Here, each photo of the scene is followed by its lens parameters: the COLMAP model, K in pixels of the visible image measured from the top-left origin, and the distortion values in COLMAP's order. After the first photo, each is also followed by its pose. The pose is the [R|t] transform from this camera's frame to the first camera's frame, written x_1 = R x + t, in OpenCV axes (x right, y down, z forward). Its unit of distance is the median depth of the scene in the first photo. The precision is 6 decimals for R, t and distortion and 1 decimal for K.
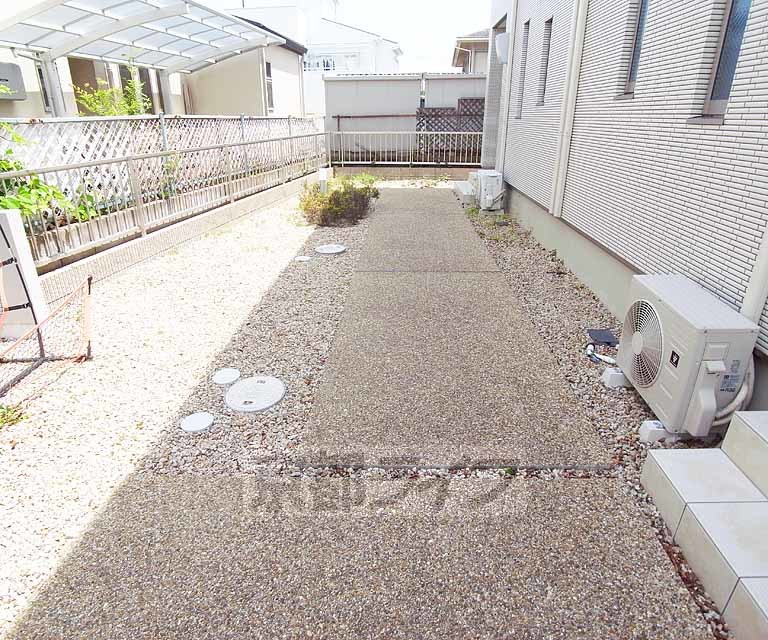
lens RADIAL K [[488.3, 0, 378.2], [0, 488.3, 321.2], [0, 0, 1]] dist [-0.066669, 0.001320]
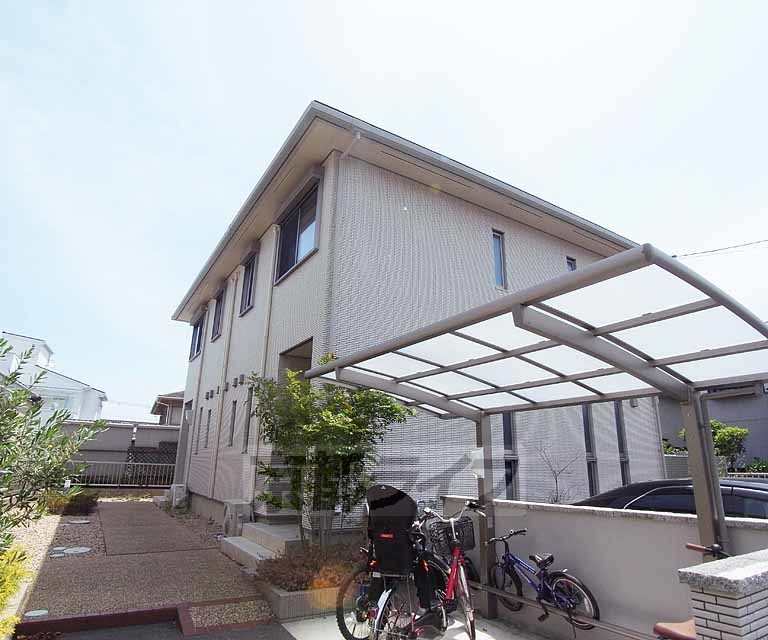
lens RADIAL K [[488.3, 0, 378.2], [0, 488.3, 321.2], [0, 0, 1]] dist [-0.066669, 0.001320]
pose [[0.833943, 0.179664, 0.521786, -0.109315], [0.190650, 0.793504, -0.577930, 0.225771], [-0.517873, 0.581439, 0.627484, -0.494906]]
